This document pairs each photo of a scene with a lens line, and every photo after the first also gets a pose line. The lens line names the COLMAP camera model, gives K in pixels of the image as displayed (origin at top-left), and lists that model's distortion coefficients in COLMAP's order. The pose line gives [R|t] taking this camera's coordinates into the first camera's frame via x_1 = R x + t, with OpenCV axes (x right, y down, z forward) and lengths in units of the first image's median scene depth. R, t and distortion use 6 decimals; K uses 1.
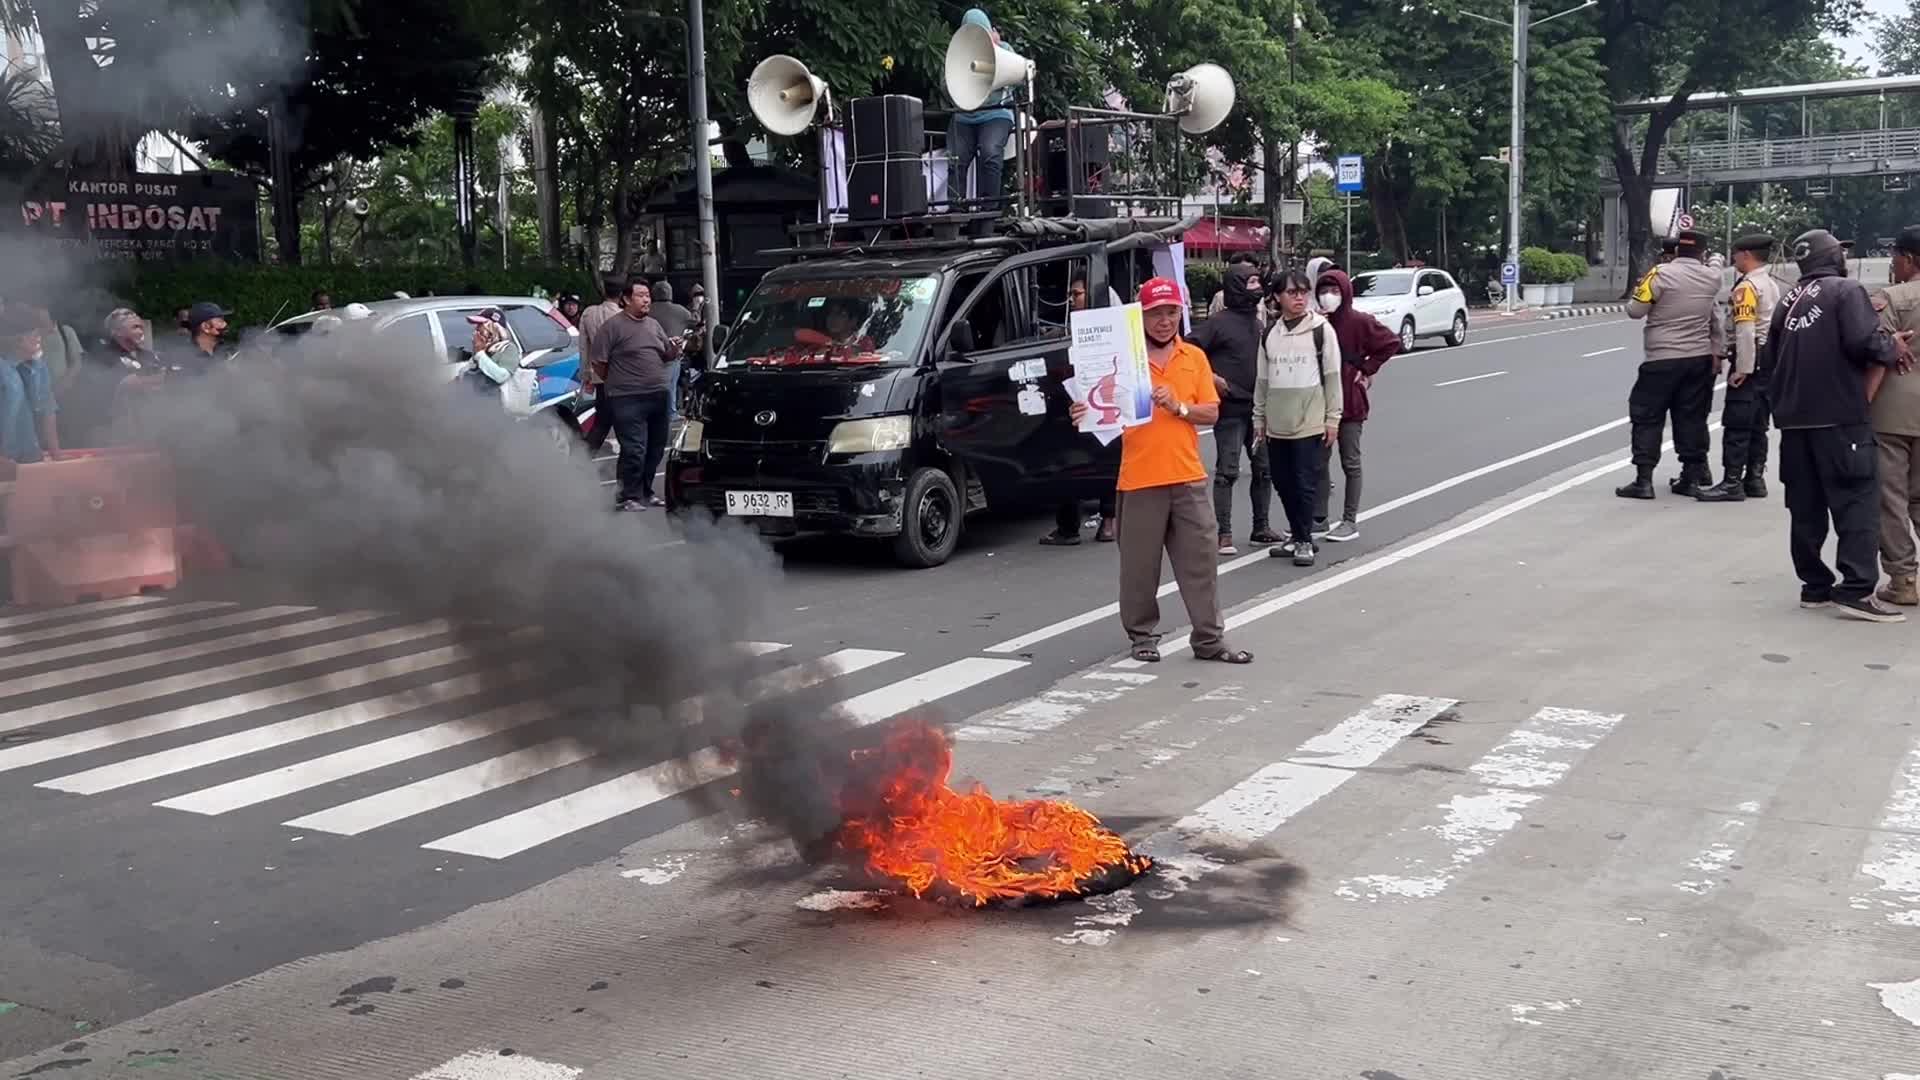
lens RADIAL K [[1977.1, 0, 960.0], [0, 1977.1, 540.0], [0, 0, 1]] dist [0.044209, -0.010023]
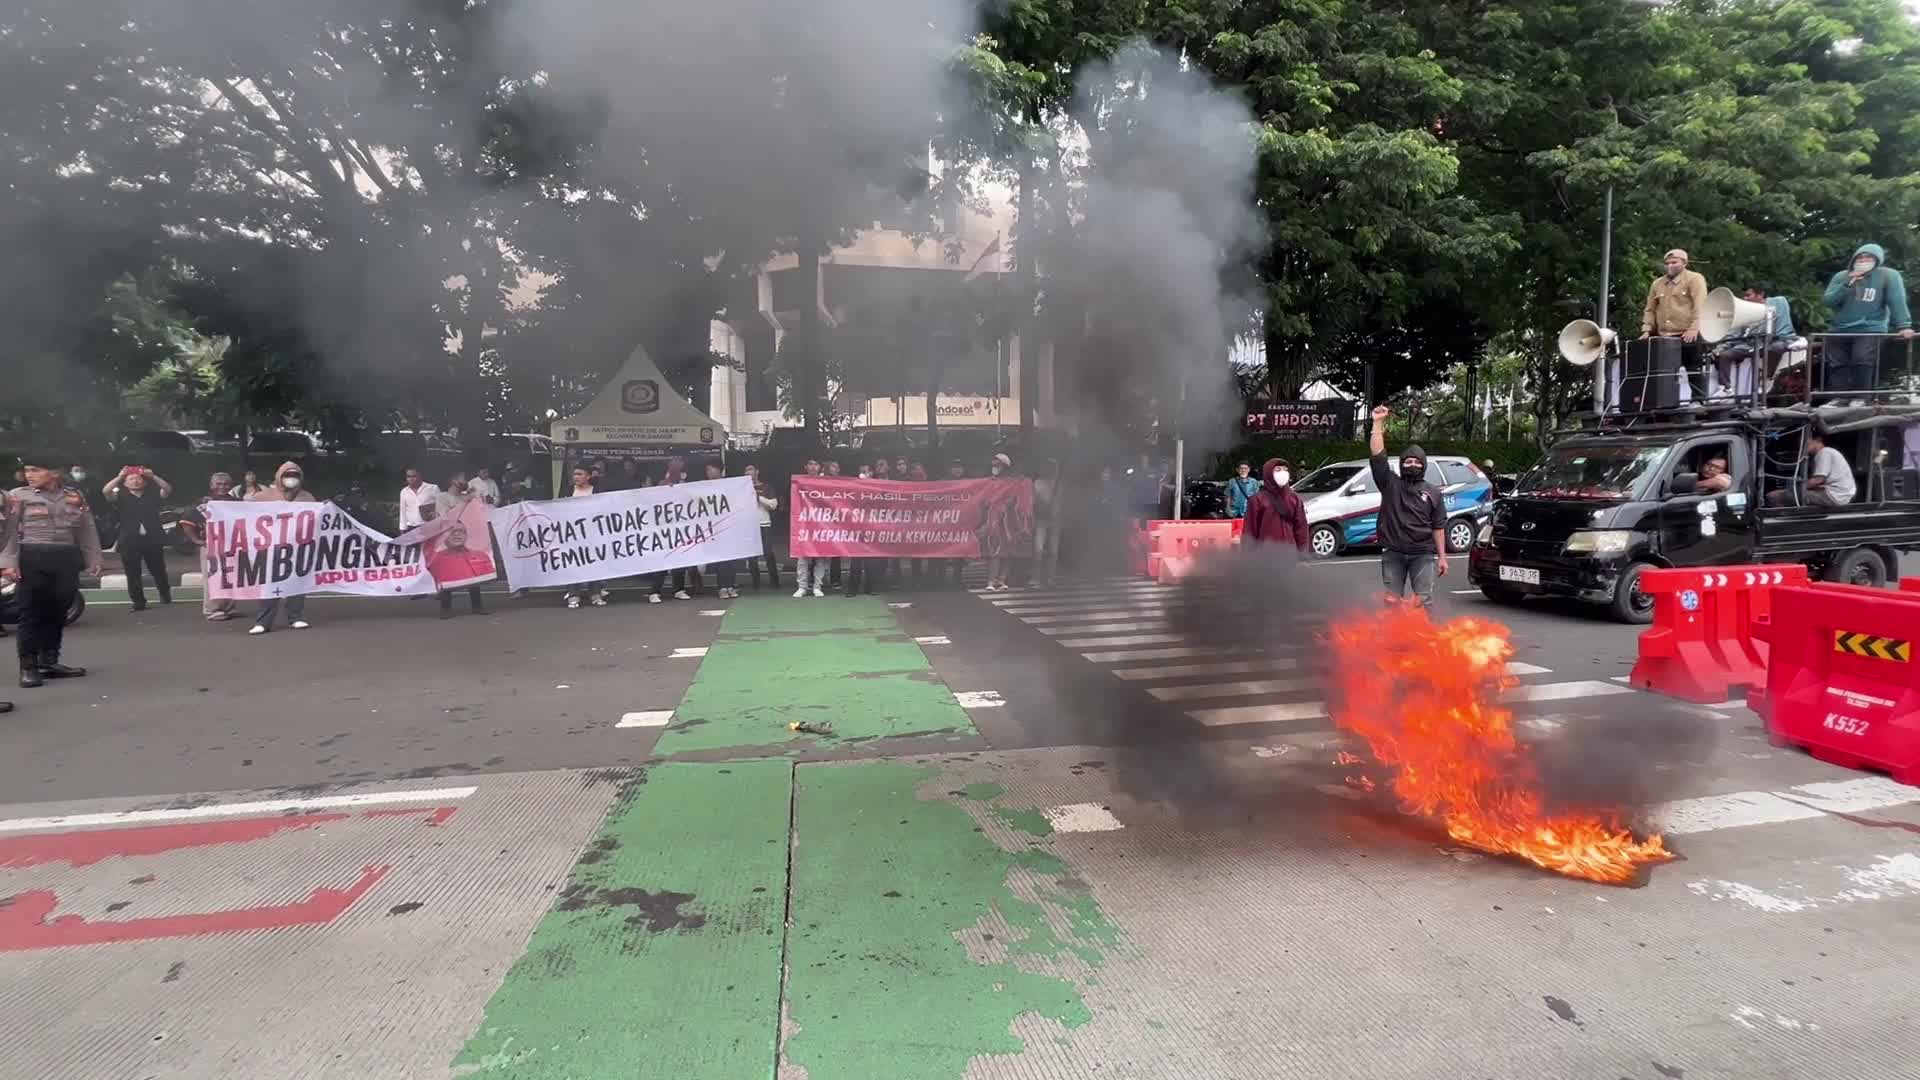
lens RADIAL K [[897.1, 0, 960.0], [0, 897.1, 540.0], [0, 0, 1]] dist [-0.001414, -0.000430]
pose [[0.670766, 0.078864, -0.737464, 0.149676], [-0.098574, 0.994989, 0.016745, -0.012961], [0.735089, 0.061463, 0.675179, 0.090014]]
